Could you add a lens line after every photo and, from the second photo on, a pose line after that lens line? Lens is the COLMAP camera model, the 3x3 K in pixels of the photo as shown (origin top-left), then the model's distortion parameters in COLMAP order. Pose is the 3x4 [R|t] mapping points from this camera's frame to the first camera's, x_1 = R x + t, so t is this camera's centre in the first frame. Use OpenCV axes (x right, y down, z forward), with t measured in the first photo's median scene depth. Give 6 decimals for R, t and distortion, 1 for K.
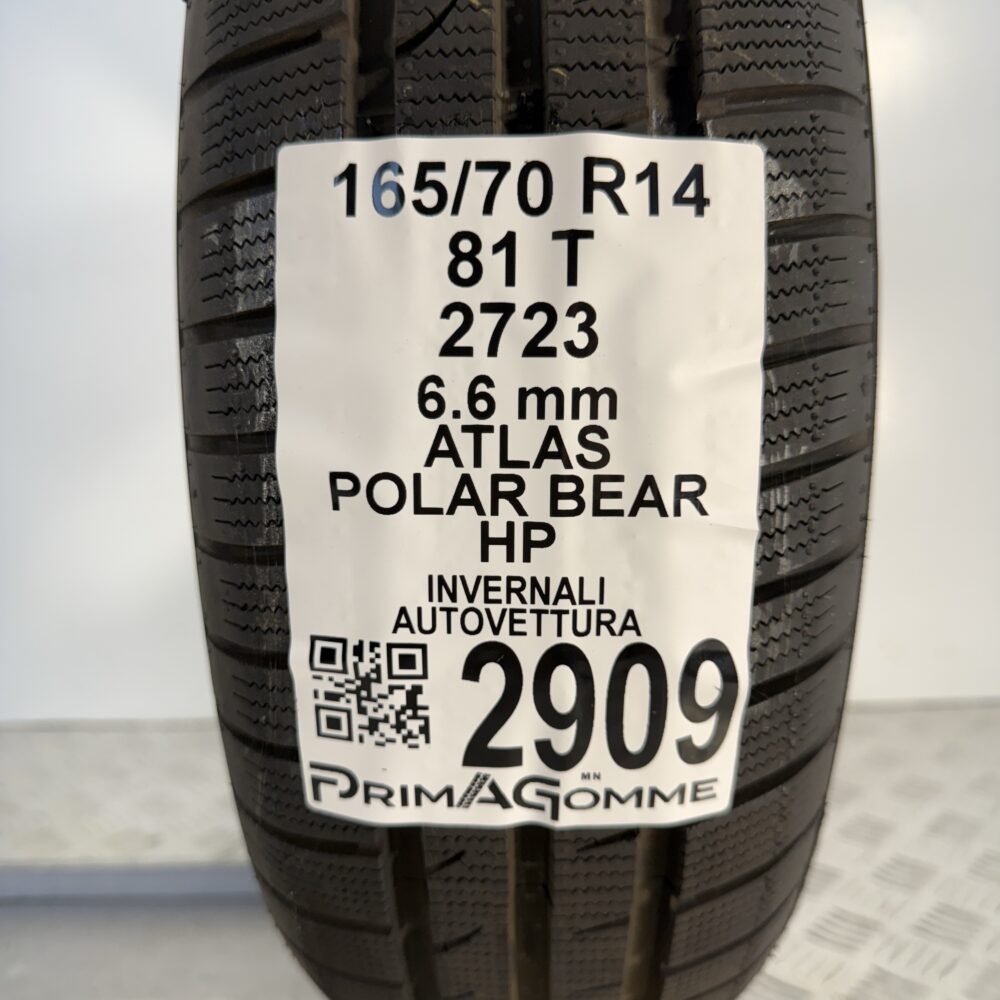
lens RADIAL K [[947.5, 0, 503.3], [0, 947.5, 499.0], [0, 0, 1]] dist [0.143825, -0.335070]
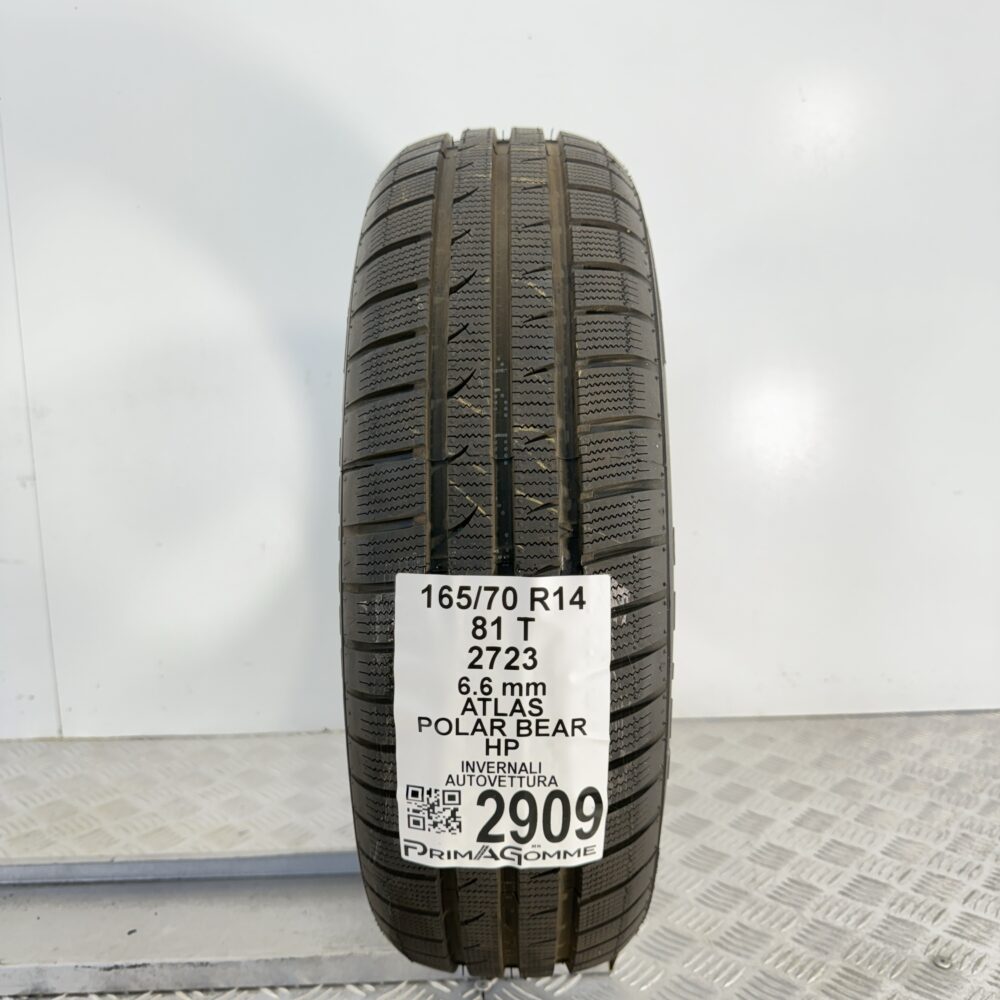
lens RADIAL K [[947.5, 0, 503.3], [0, 947.5, 499.0], [0, 0, 1]] dist [0.143825, -0.335070]
pose [[0.999876, -0.000428, 0.015718, -0.016921], [-0.000258, 0.999048, 0.043613, -0.624094], [-0.015721, -0.043612, 0.998925, -1.197668]]
